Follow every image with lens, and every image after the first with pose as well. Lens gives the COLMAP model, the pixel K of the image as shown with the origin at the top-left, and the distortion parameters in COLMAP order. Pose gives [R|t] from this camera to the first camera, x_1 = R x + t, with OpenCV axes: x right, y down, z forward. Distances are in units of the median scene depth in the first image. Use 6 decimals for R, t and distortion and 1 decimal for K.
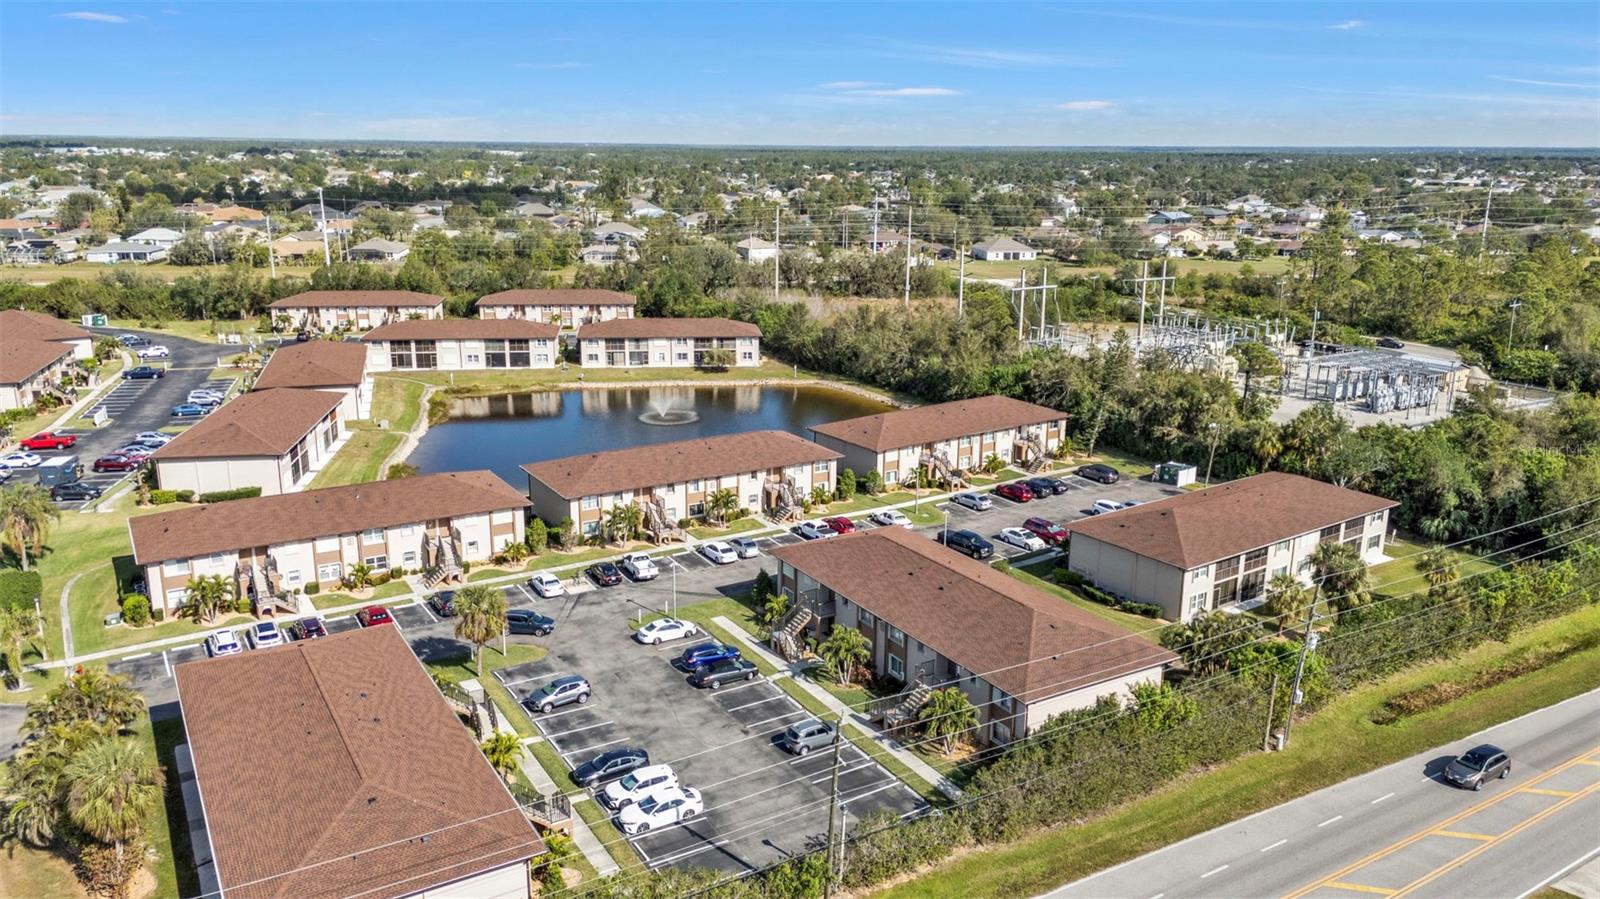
lens RADIAL K [[1163.4, 0, 800.0], [0, 1163.4, 449.5], [0, 0, 1]] dist [0.116671, -0.172562]
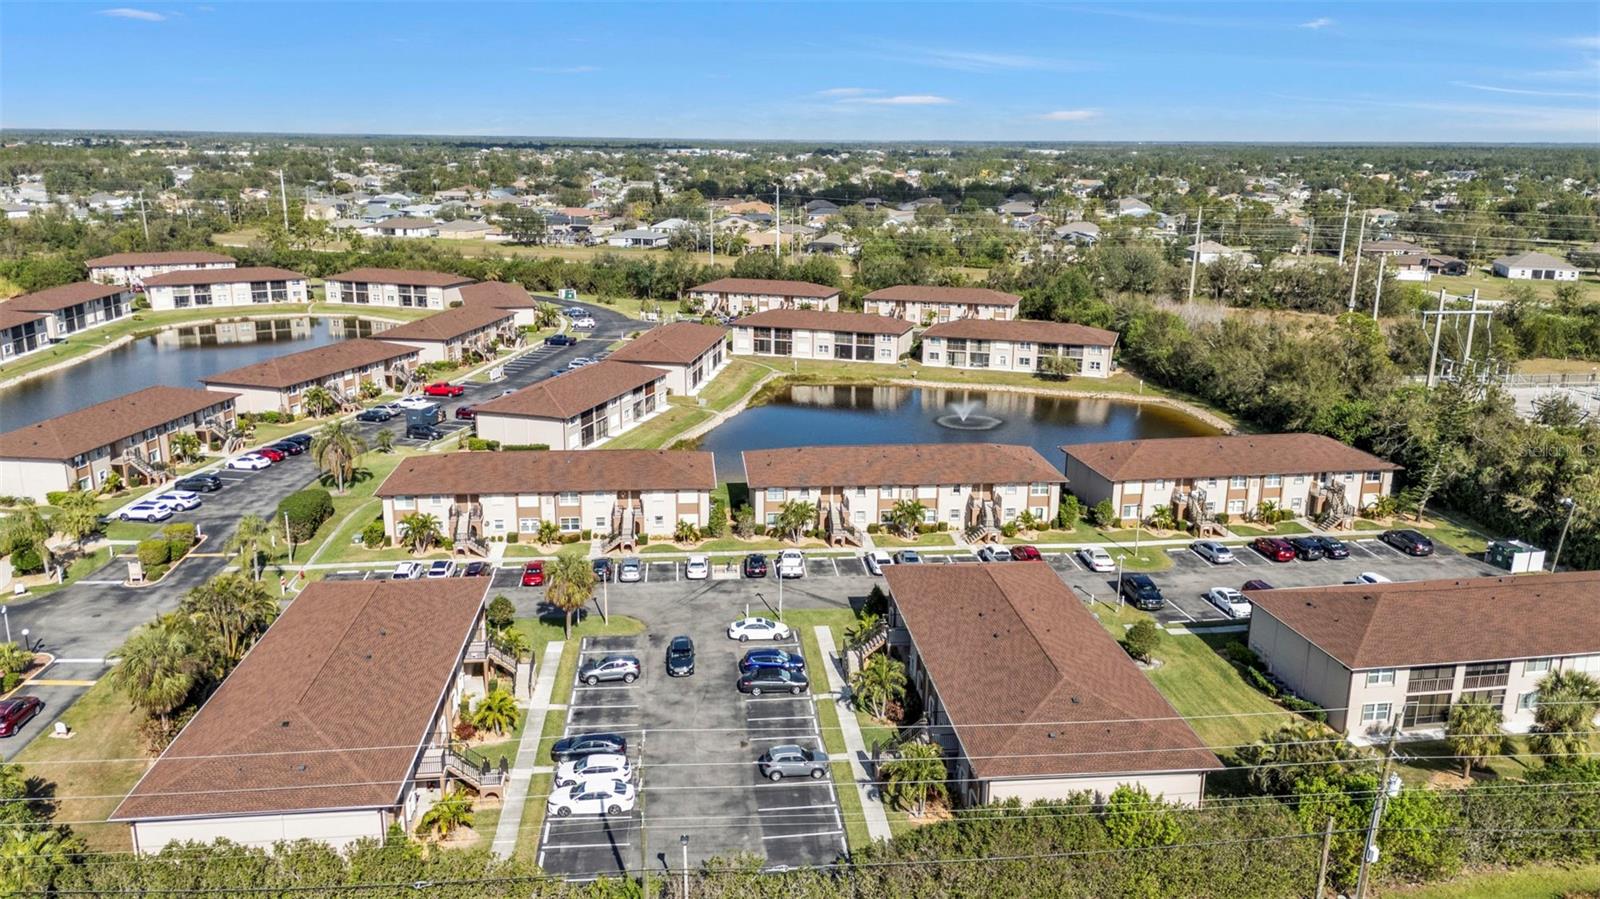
lens RADIAL K [[1163.4, 0, 800.0], [0, 1163.4, 449.5], [0, 0, 1]] dist [0.116671, -0.172562]
pose [[0.900798, 0.110429, -0.419962, 0.198667], [-0.110161, 0.993600, 0.024978, -0.016028], [0.420033, 0.023763, 0.907198, 0.071095]]
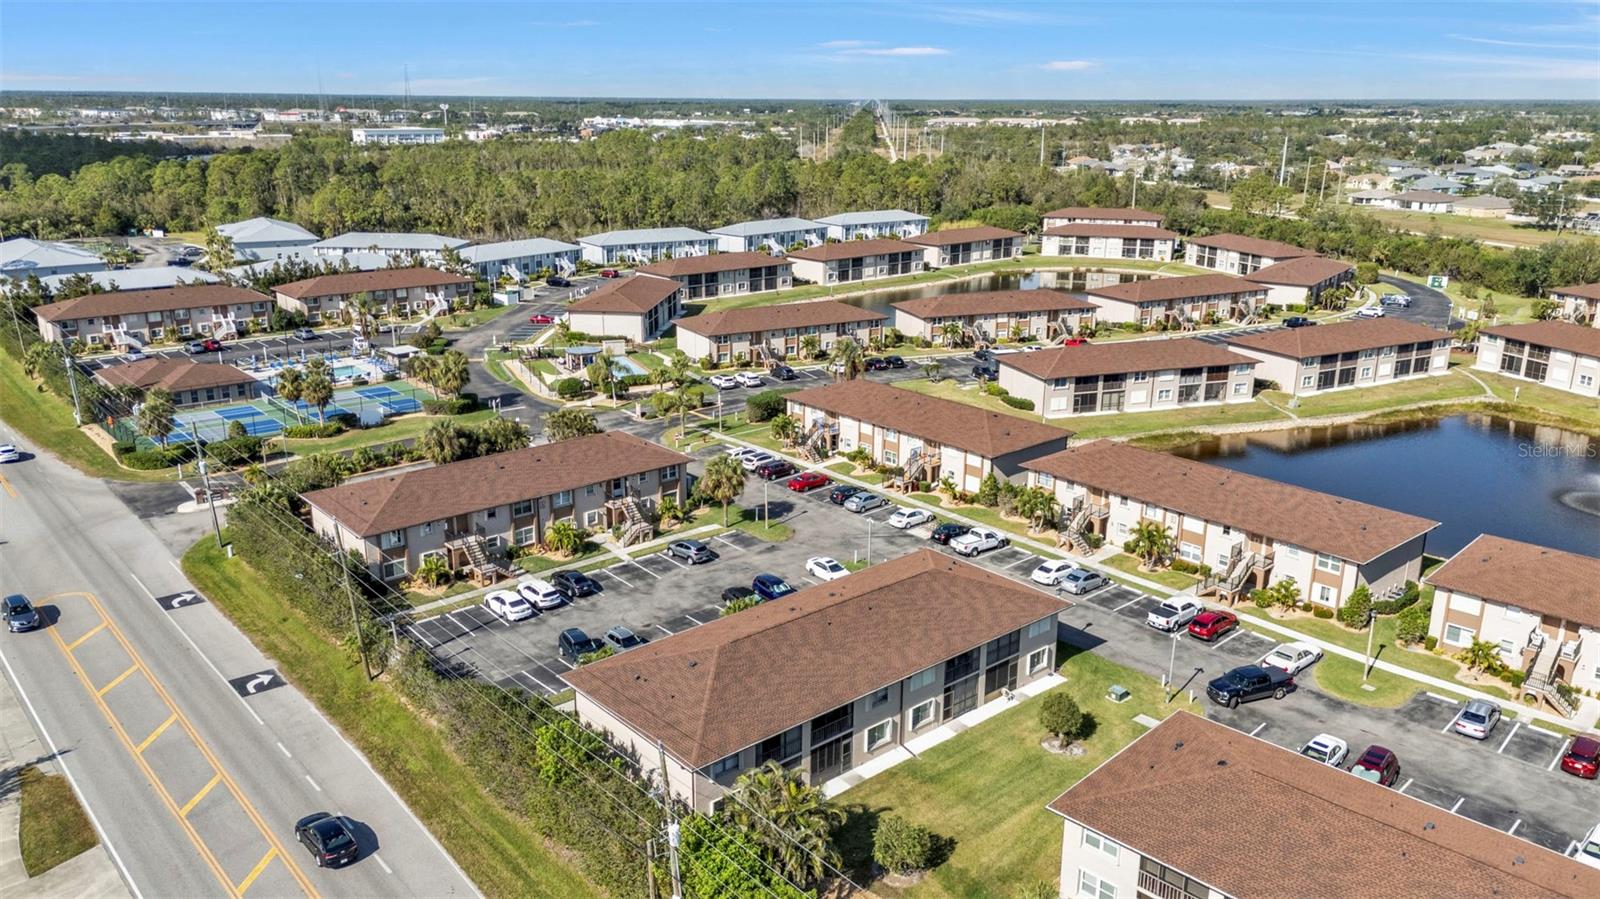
lens RADIAL K [[1163.4, 0, 800.0], [0, 1163.4, 449.5], [0, 0, 1]] dist [0.116671, -0.172562]
pose [[0.166746, 0.275210, -0.946813, 0.526441], [-0.251170, 0.940434, 0.229121, -0.112616], [0.953472, 0.199607, 0.225938, 0.450155]]
